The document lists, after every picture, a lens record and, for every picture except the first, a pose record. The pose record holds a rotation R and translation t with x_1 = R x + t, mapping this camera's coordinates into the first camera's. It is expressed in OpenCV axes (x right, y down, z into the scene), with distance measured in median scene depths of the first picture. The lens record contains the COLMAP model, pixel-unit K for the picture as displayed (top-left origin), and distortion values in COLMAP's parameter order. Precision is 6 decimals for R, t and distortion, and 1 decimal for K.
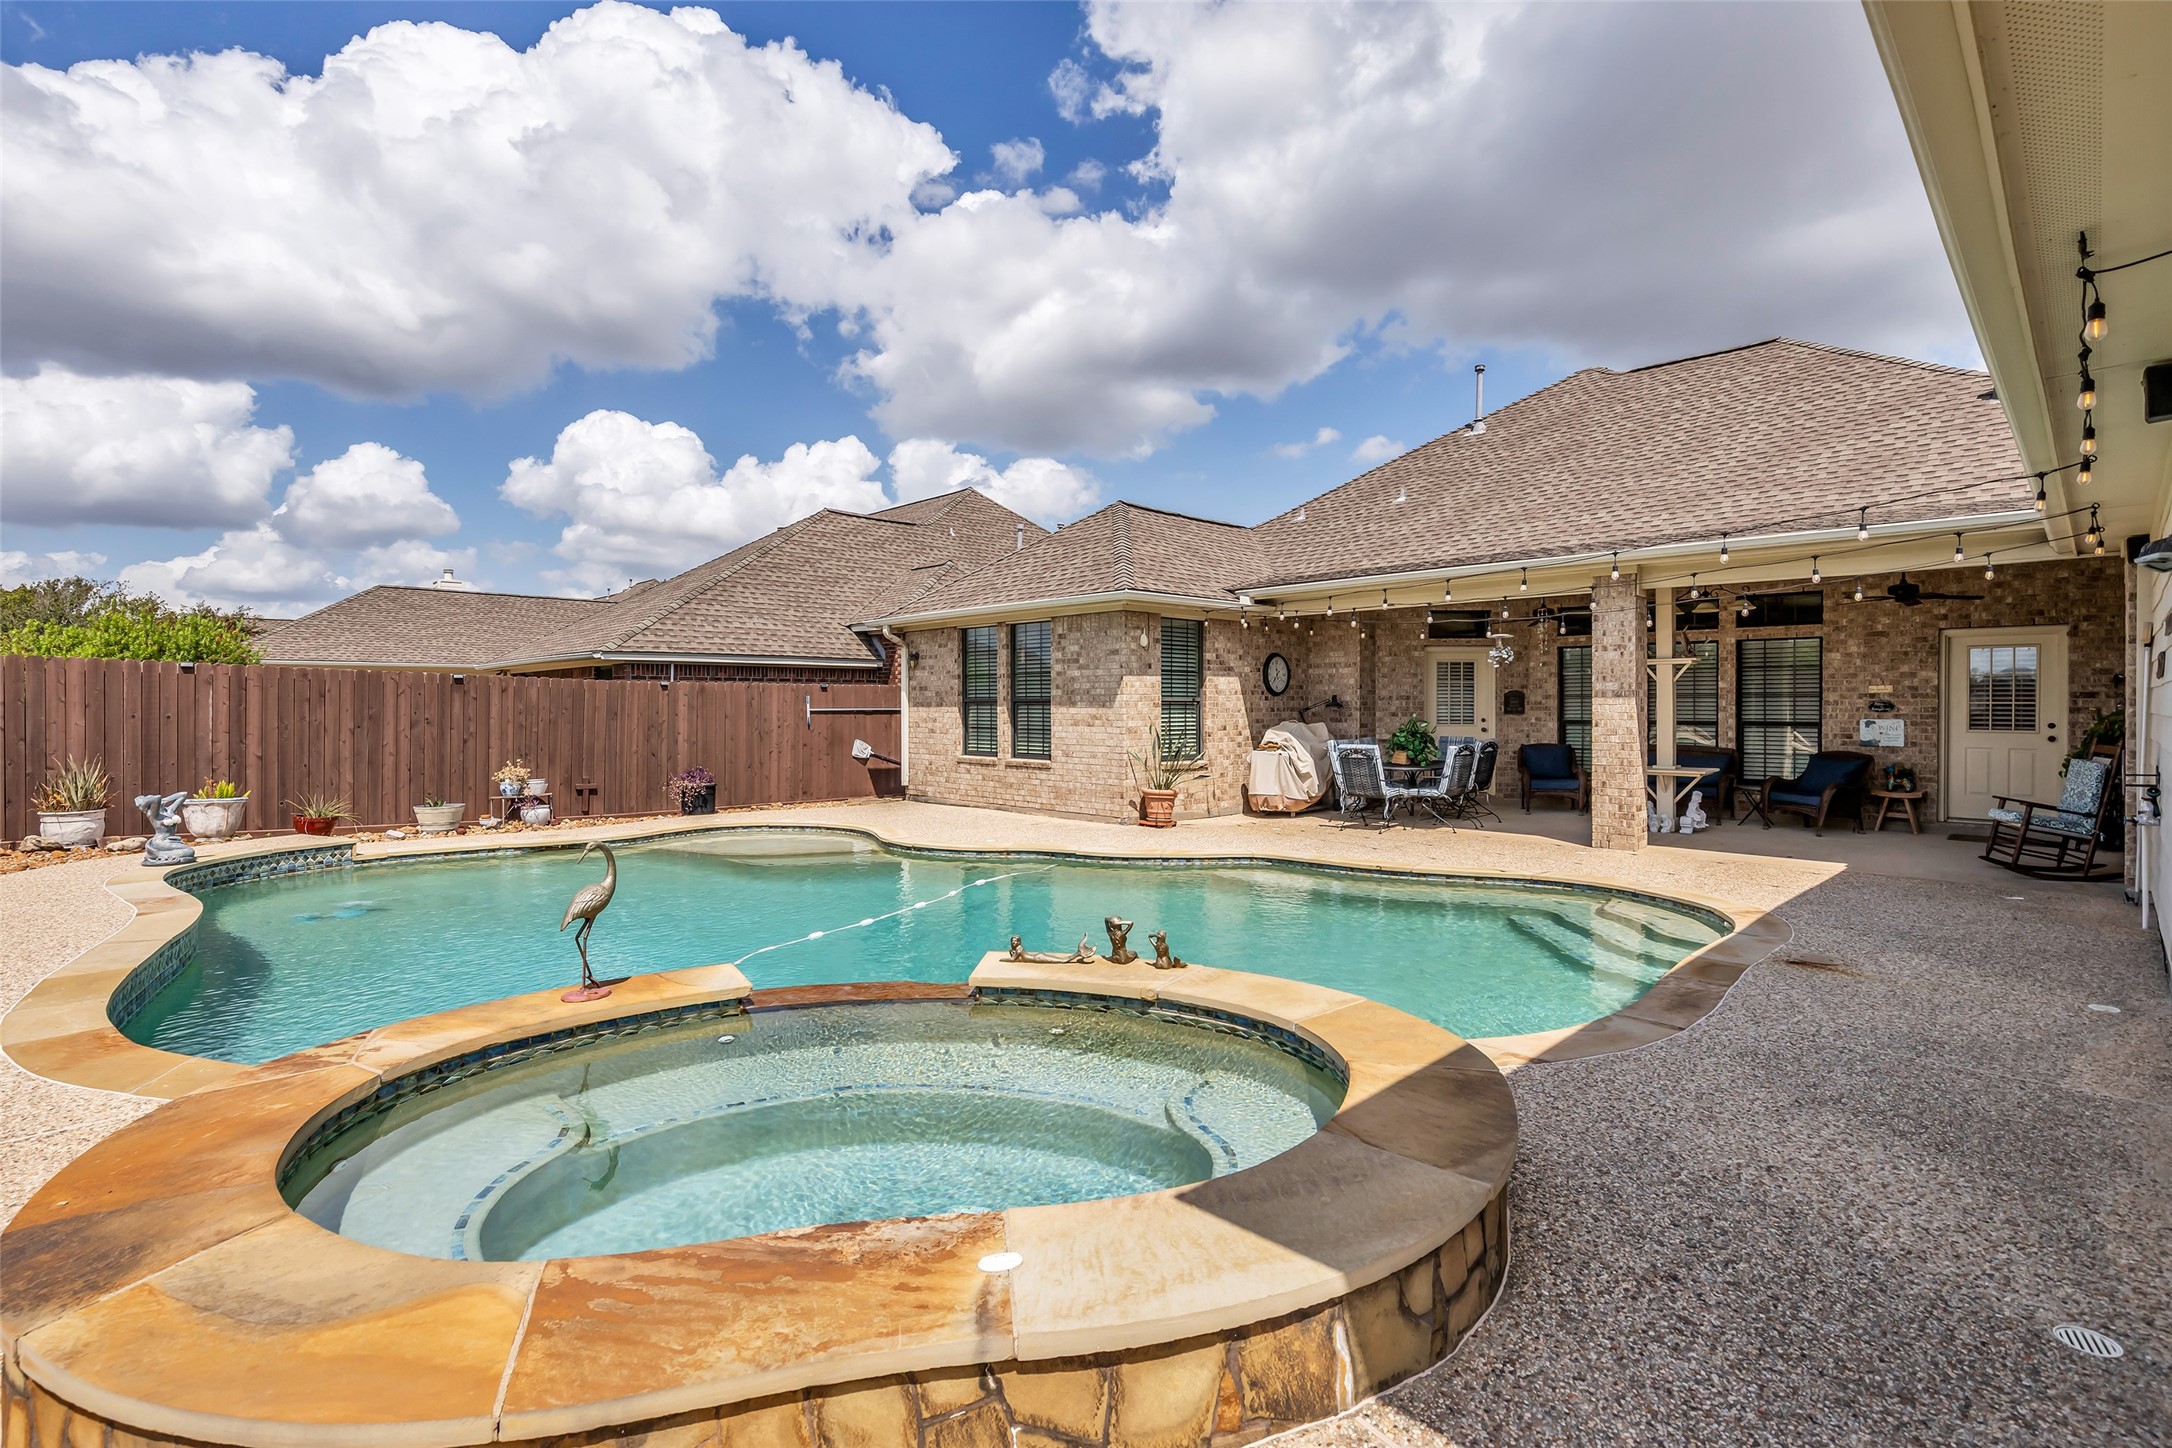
lens RADIAL K [[994.3, 0, 1086.1], [0, 994.3, 702.5], [0, 0, 1]] dist [0.014078, 0.000397]
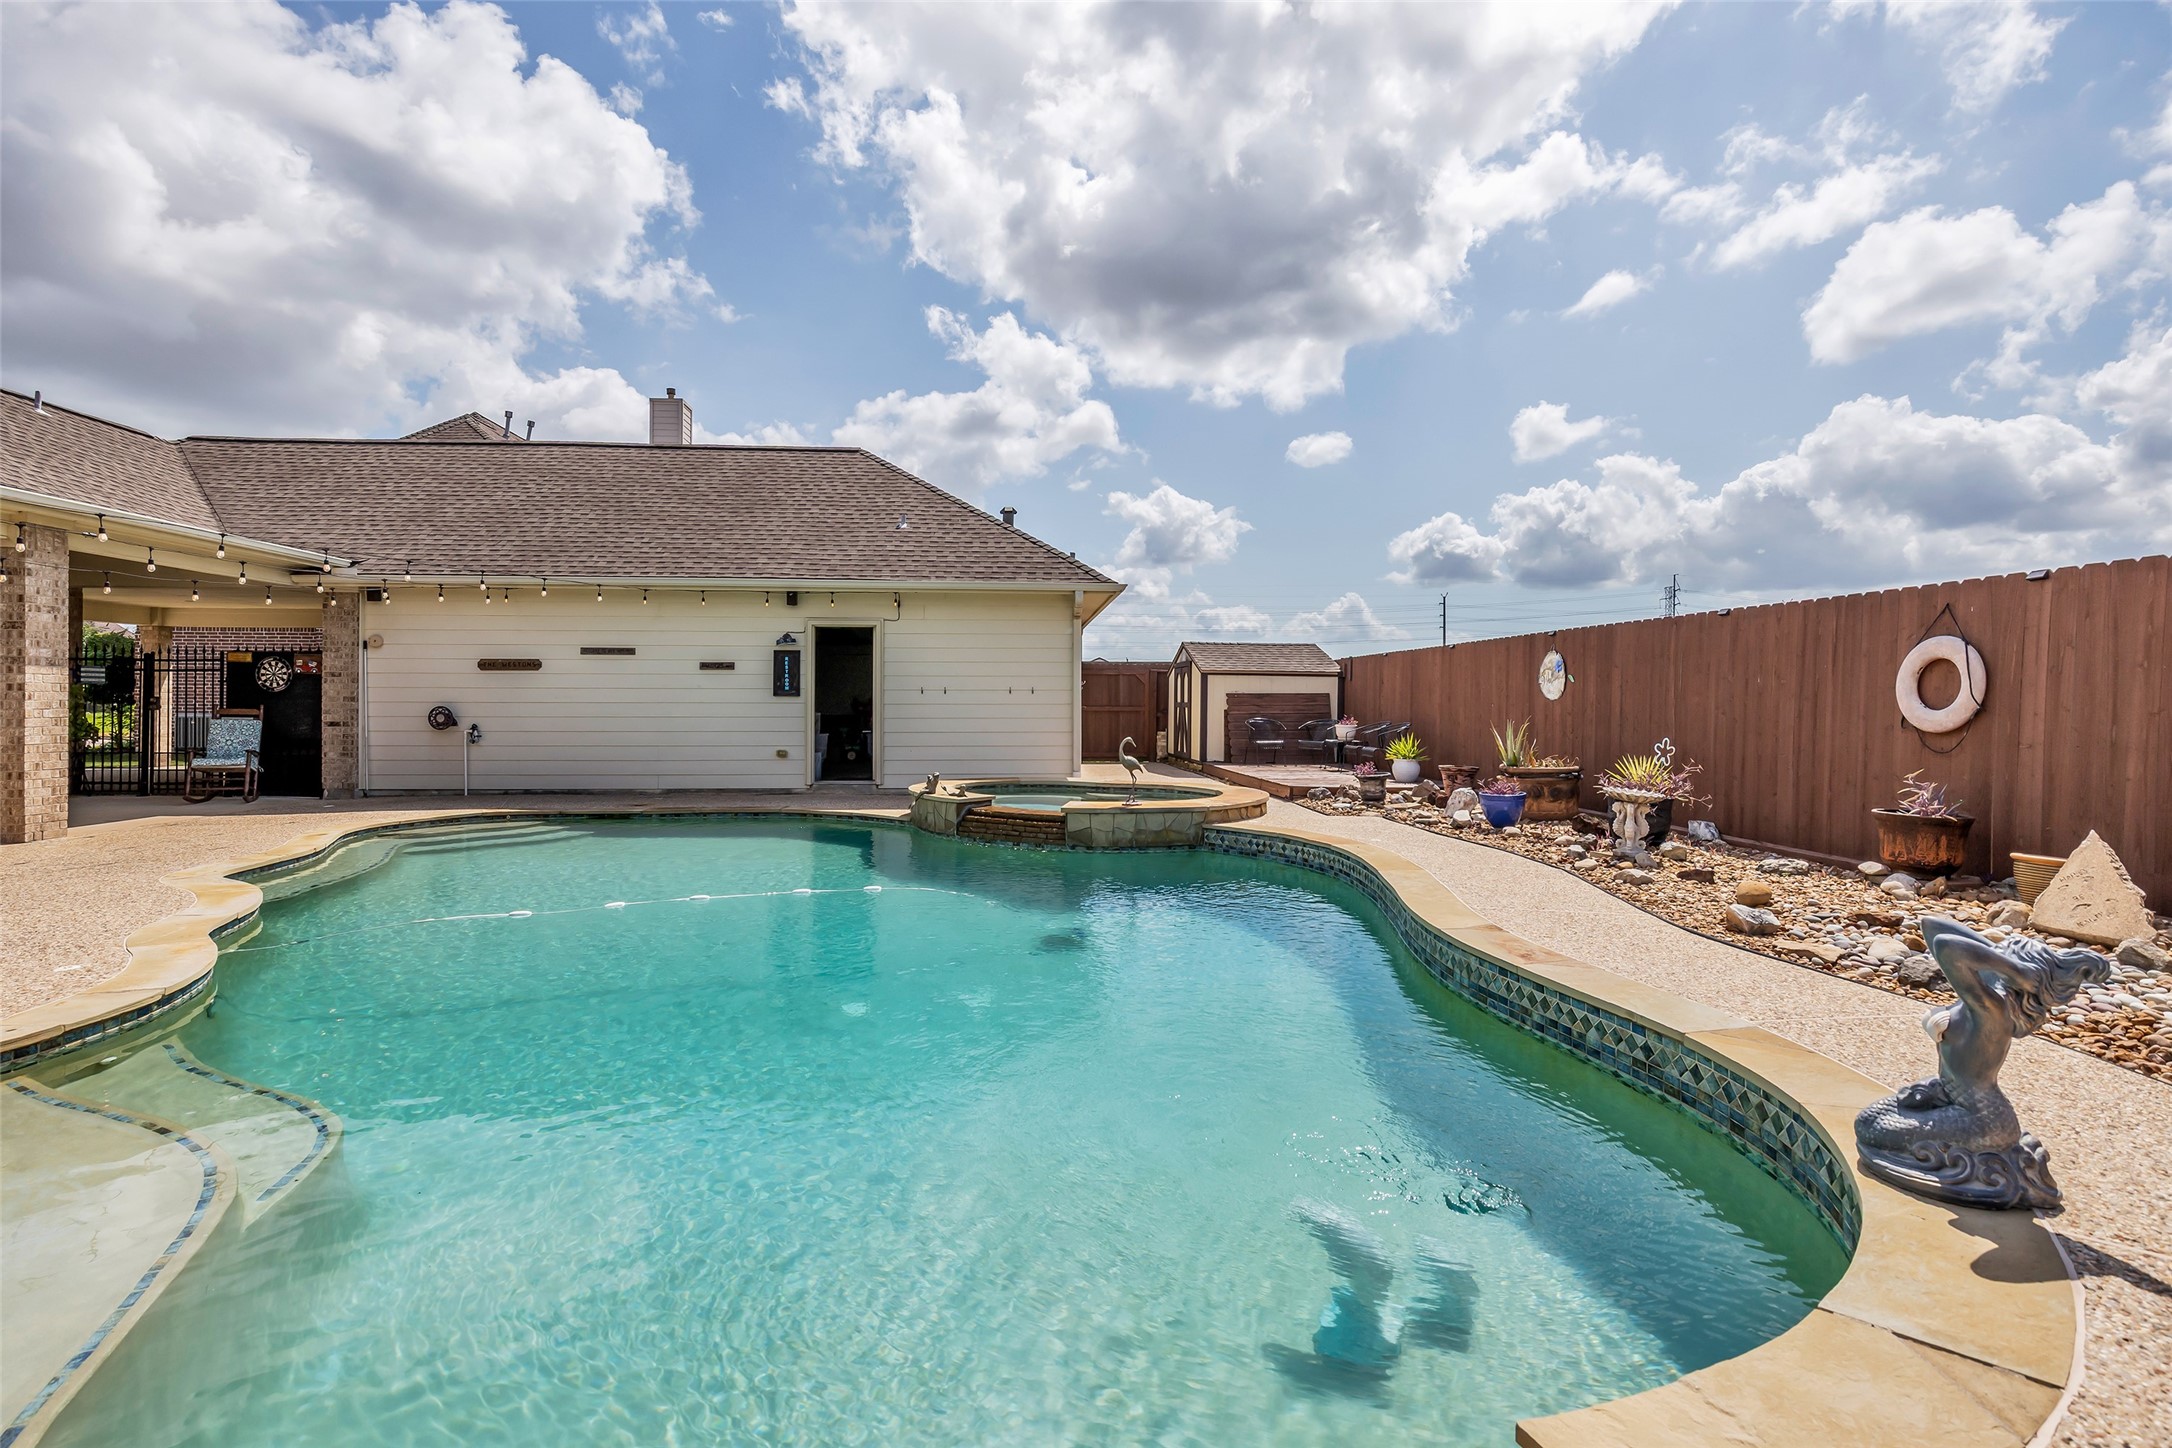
lens RADIAL K [[991.8, 0, 1086.0], [0, 991.8, 724.0], [0, 0, 1]] dist [0.002506, 0.001144]
pose [[-0.775077, -0.015655, 0.631672, -0.736636], [-0.009120, 0.999866, 0.013589, 0.025742], [-0.631800, 0.004772, -0.775116, 1.104826]]
